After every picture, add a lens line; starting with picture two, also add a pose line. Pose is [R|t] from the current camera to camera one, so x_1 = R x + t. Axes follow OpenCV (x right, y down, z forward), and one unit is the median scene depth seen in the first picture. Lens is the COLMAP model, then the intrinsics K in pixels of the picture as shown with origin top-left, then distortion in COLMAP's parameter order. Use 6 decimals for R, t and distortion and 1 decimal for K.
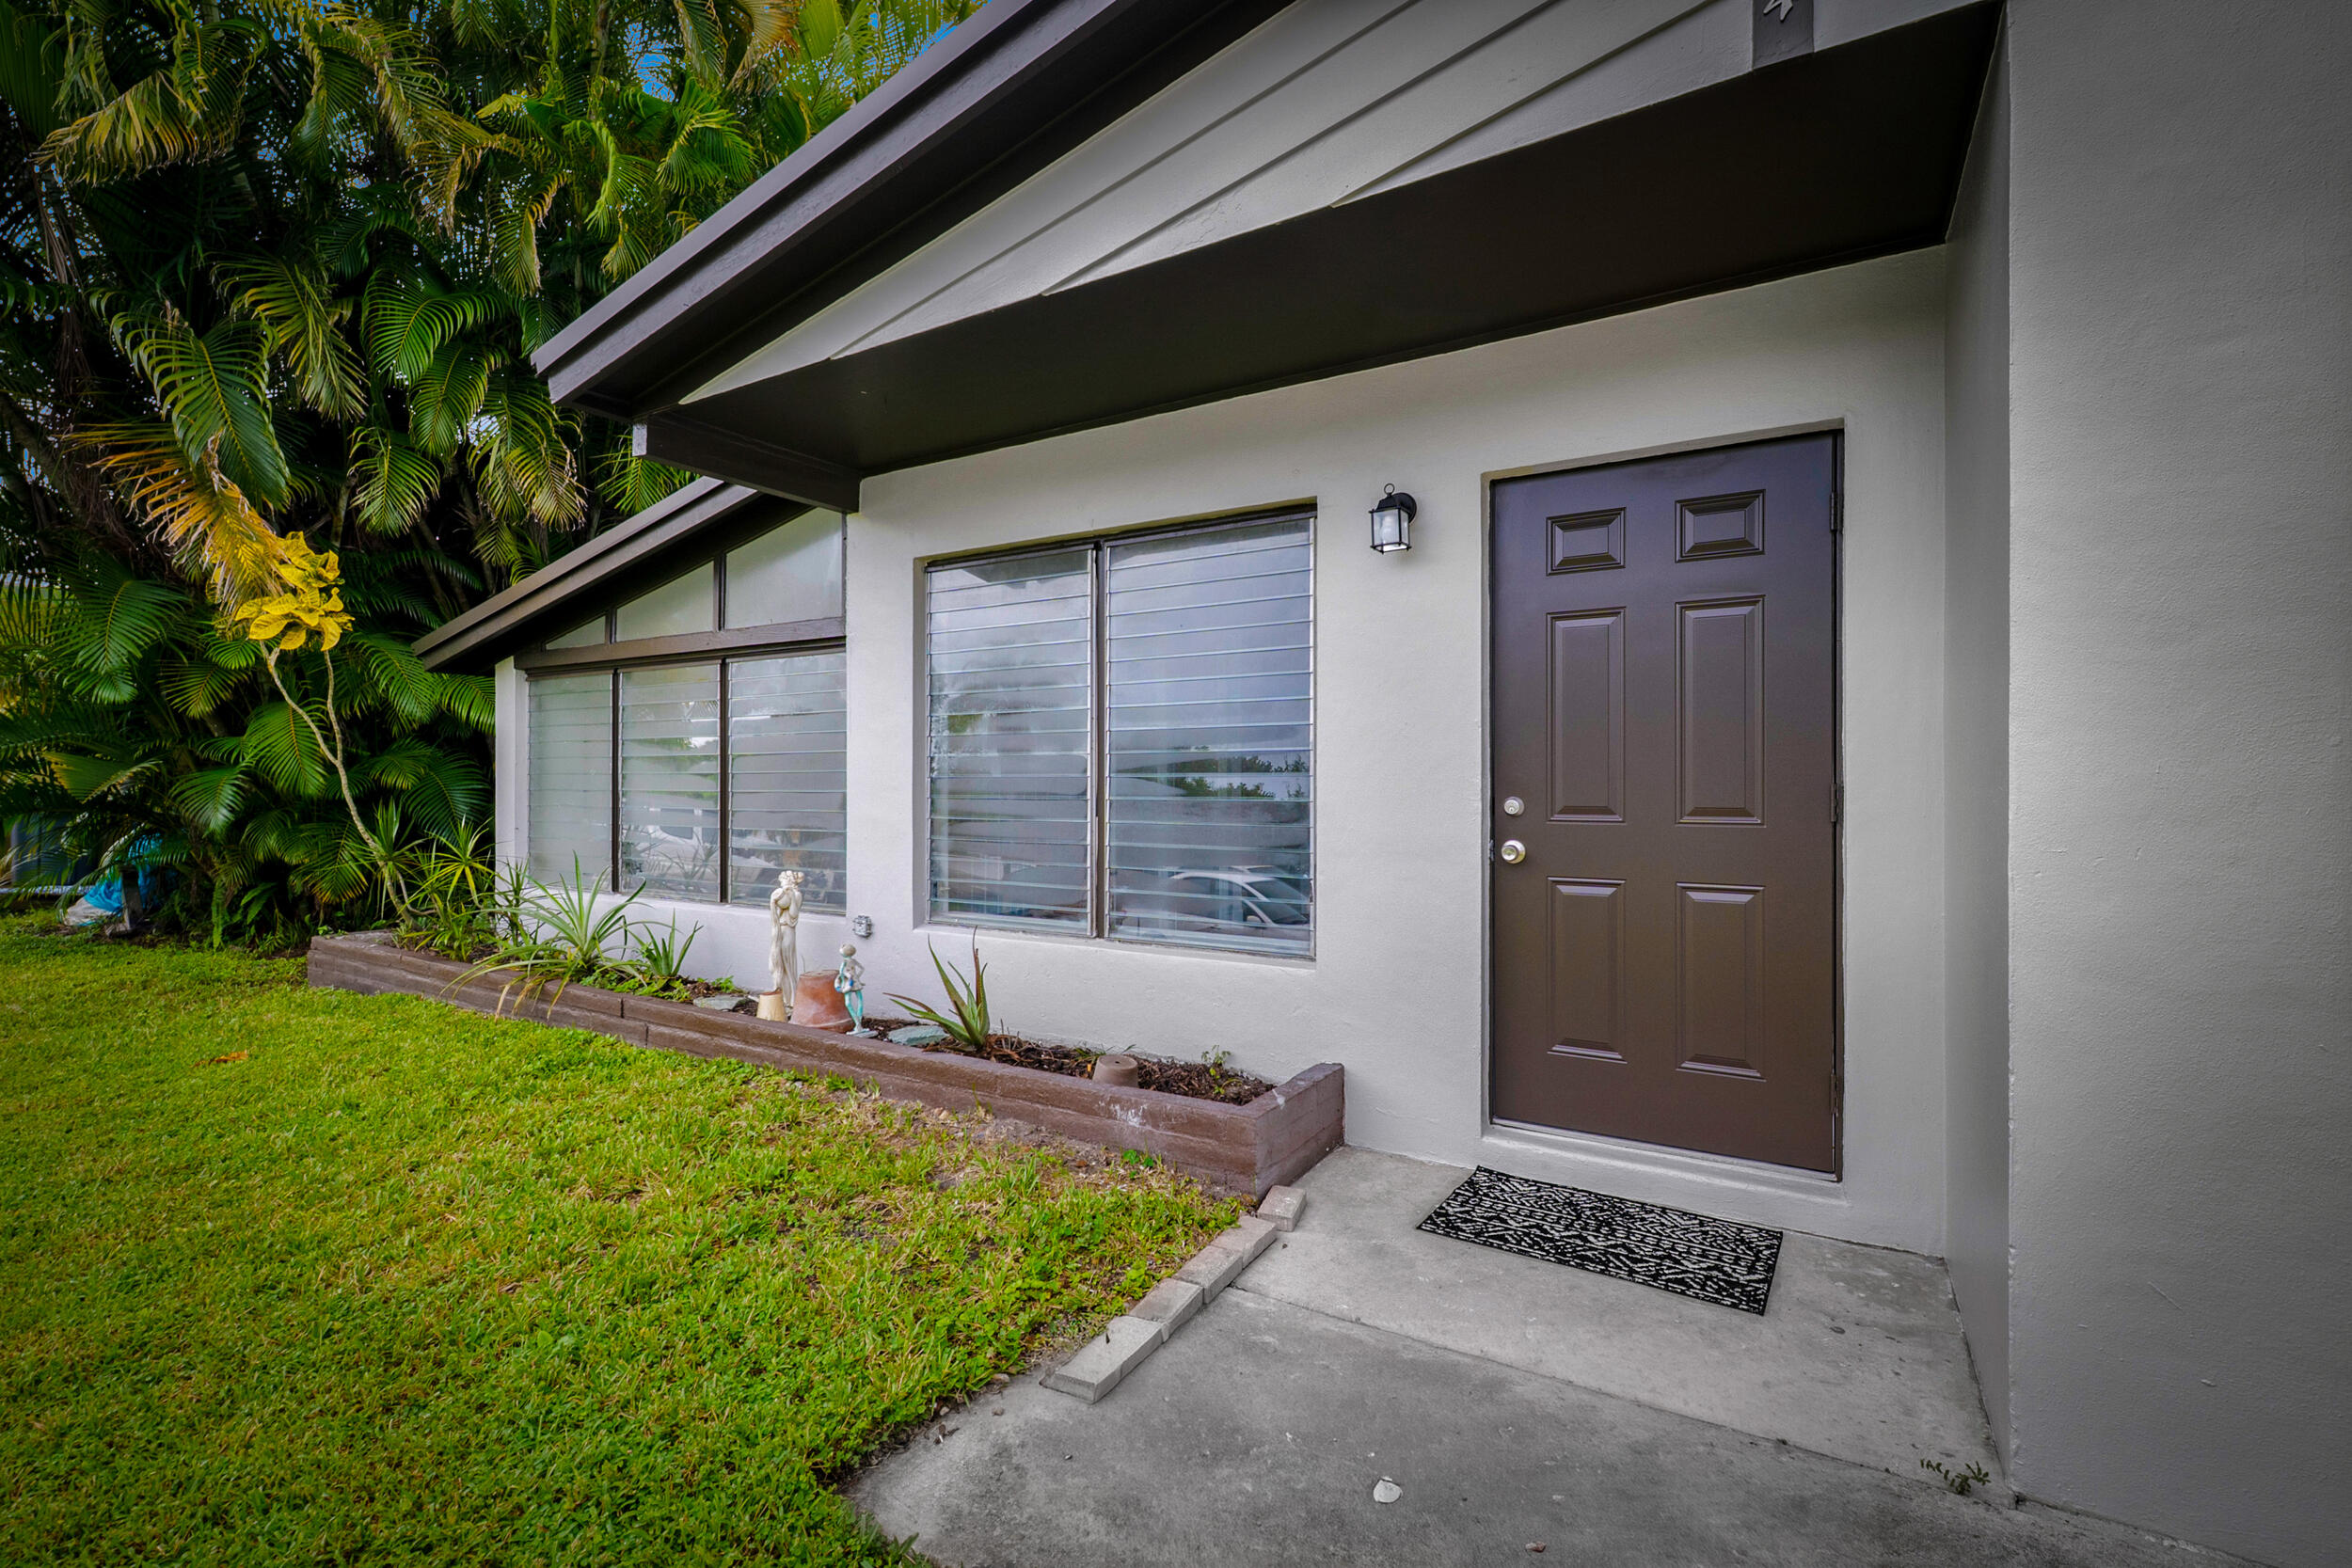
lens RADIAL K [[1056.9, 0, 1175.4], [0, 1056.9, 782.3], [0, 0, 1]] dist [0.028770, -0.000023]
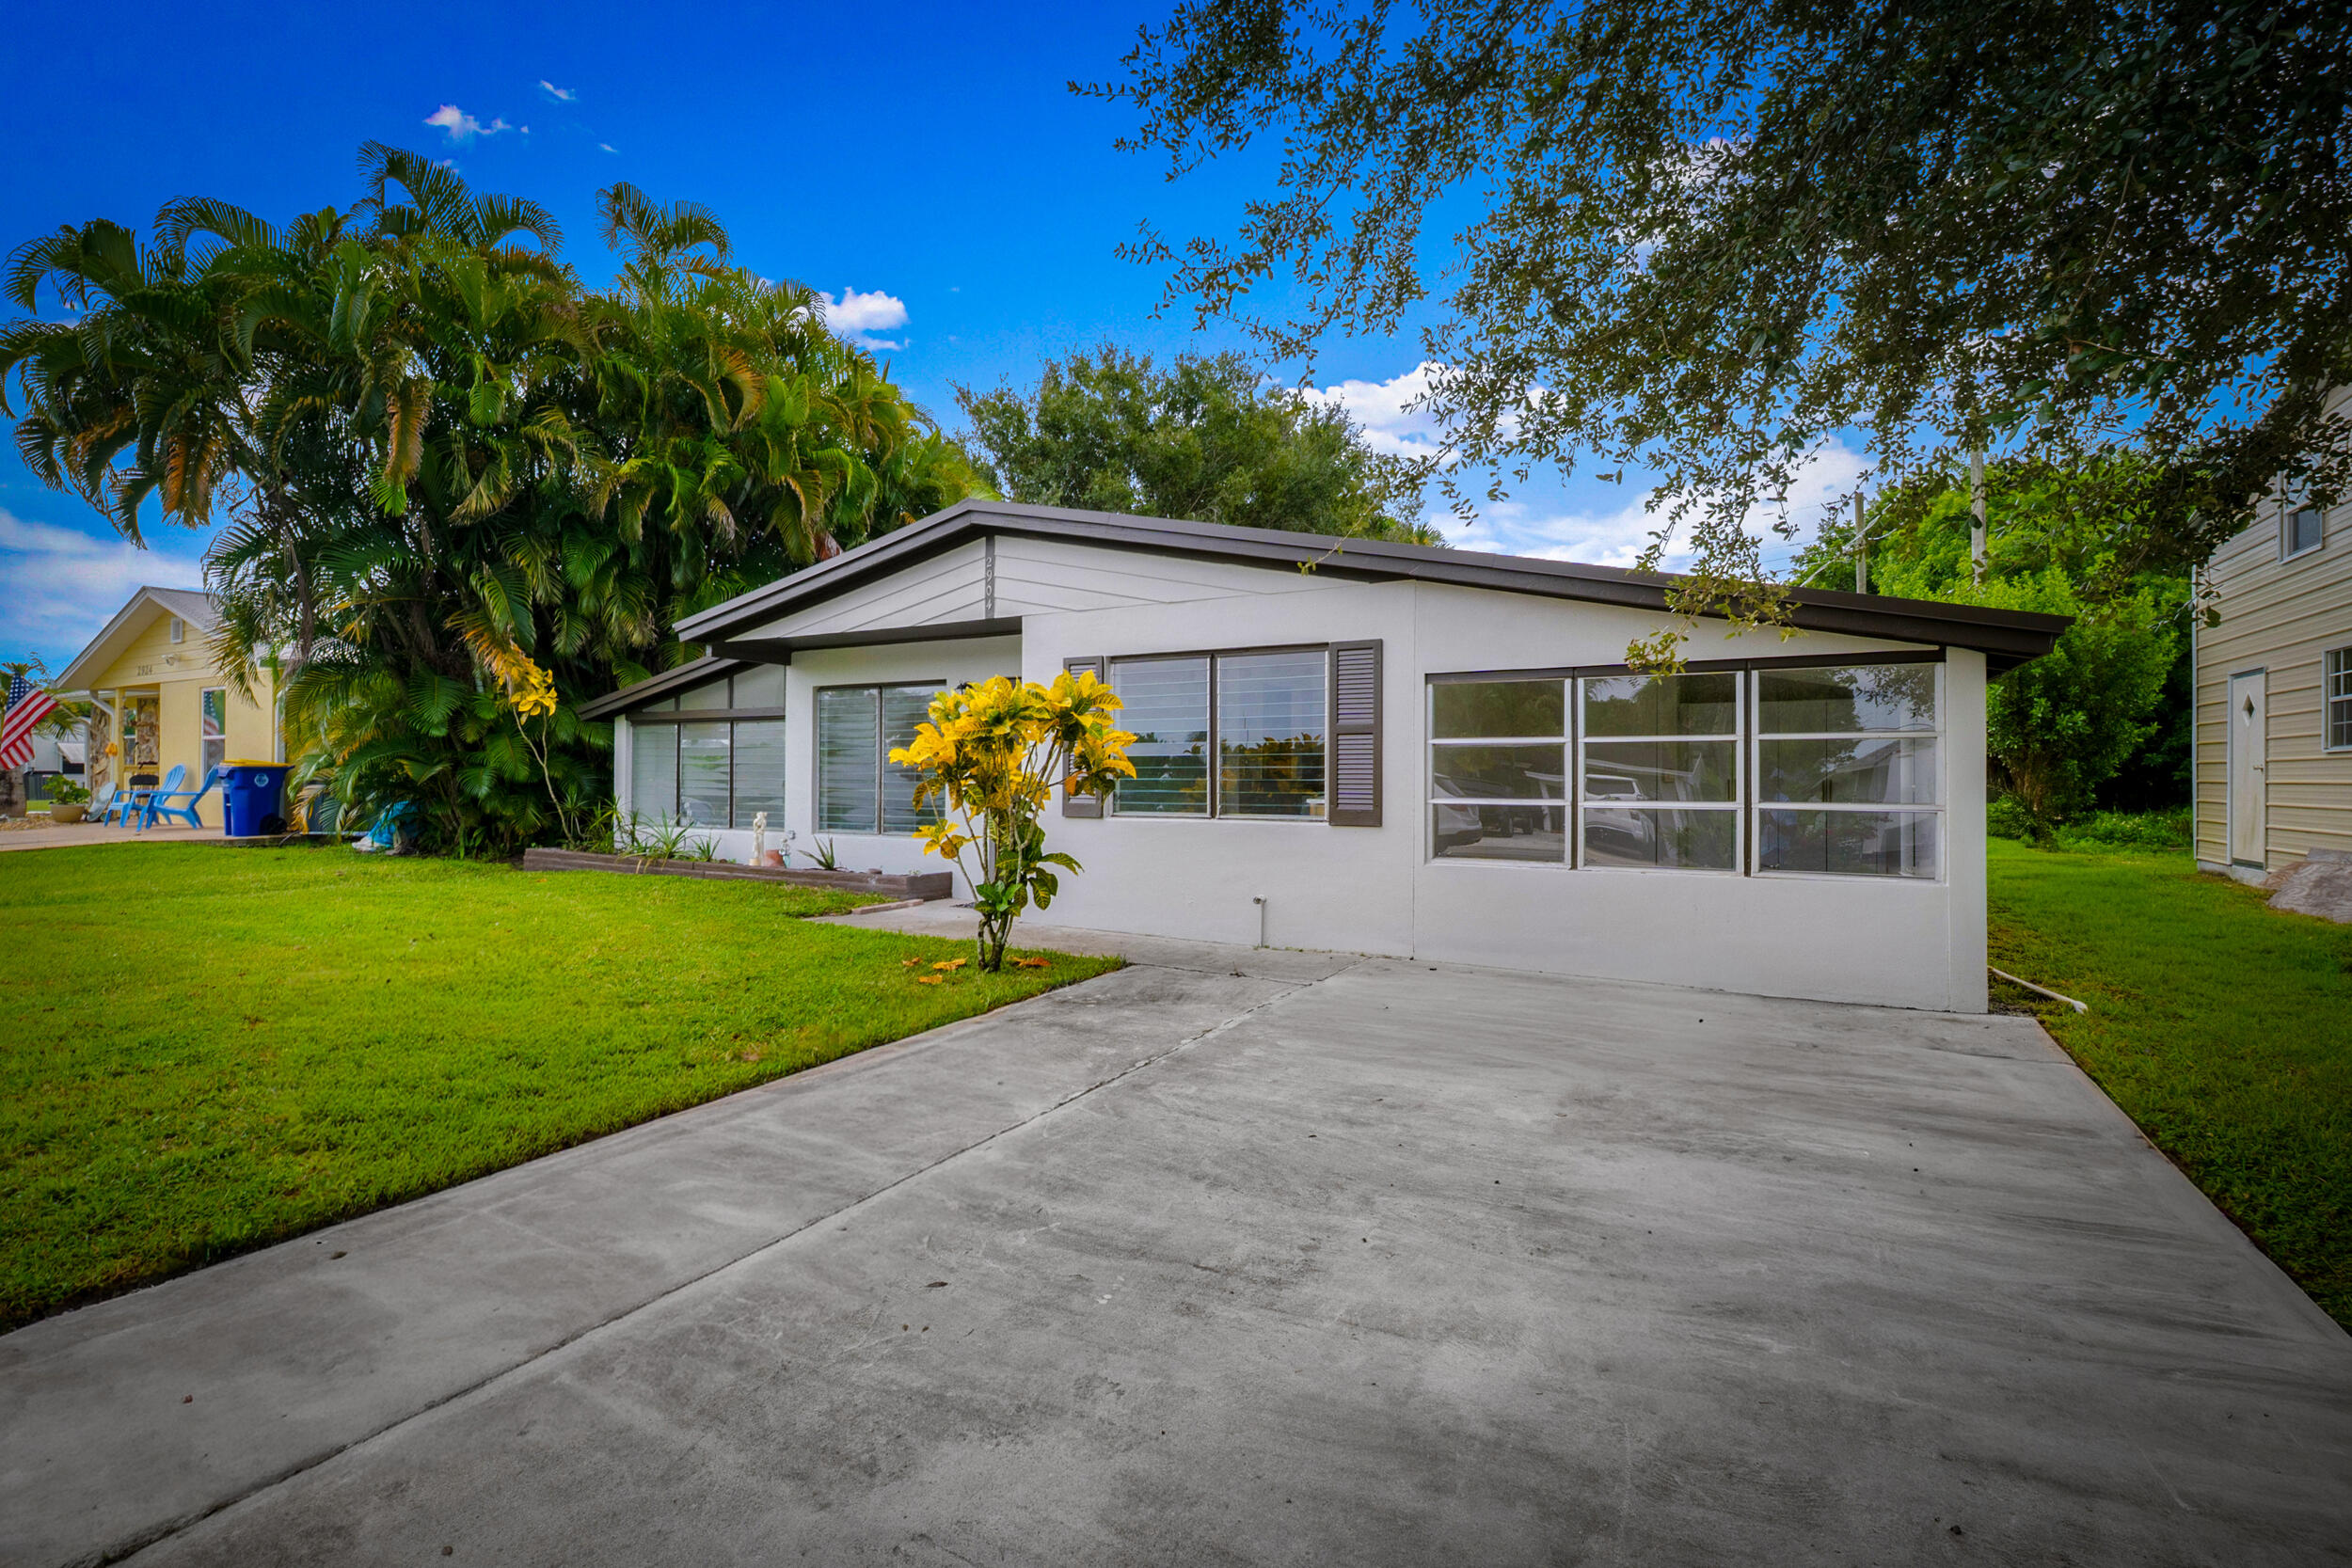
lens RADIAL K [[1056.9, 0, 1175.4], [0, 1056.9, 782.3], [0, 0, 1]] dist [0.028770, -0.000023]
pose [[0.999393, 0.006638, 0.034189, 0.428600], [-0.006661, 0.999978, 0.000557, 0.006225], [-0.034184, -0.000784, 0.999415, -1.249597]]
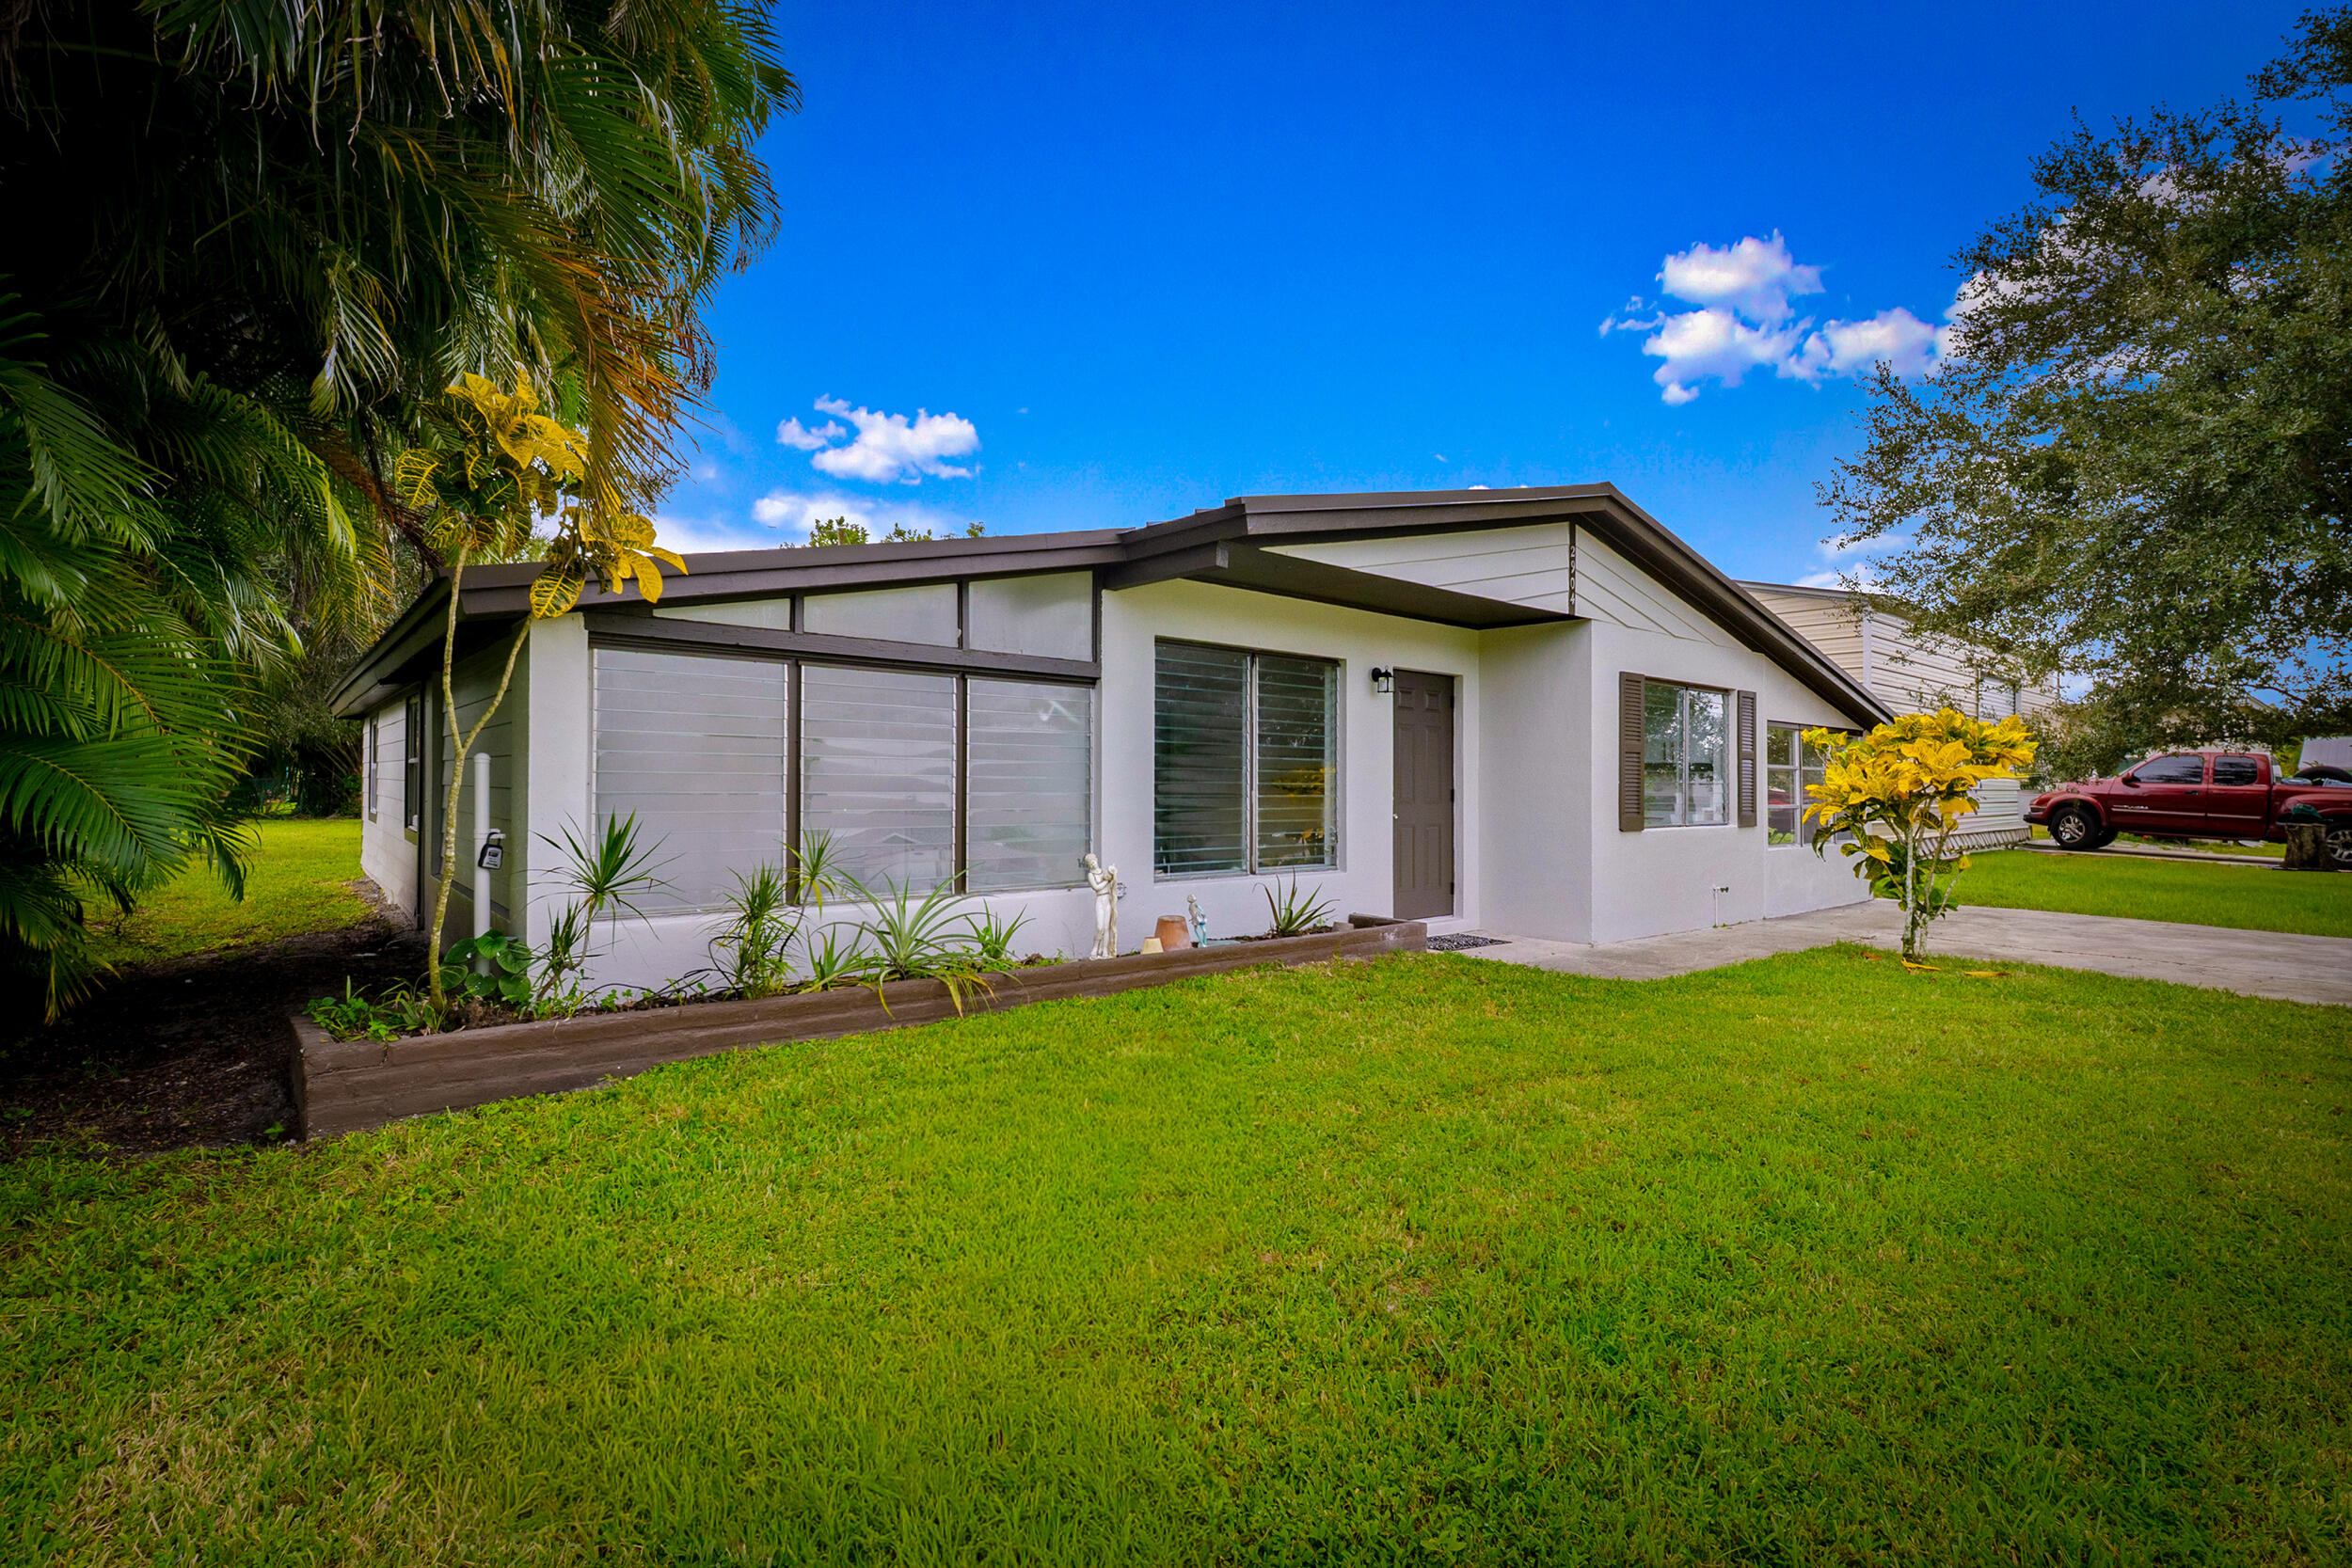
lens RADIAL K [[1056.9, 0, 1175.4], [0, 1056.9, 782.3], [0, 0, 1]] dist [0.028770, -0.000023]
pose [[0.311755, 0.007562, 0.950132, -1.346076], [-0.005249, 0.999967, -0.006237, 0.002701], [-0.950148, -0.003043, 0.311784, 0.422550]]
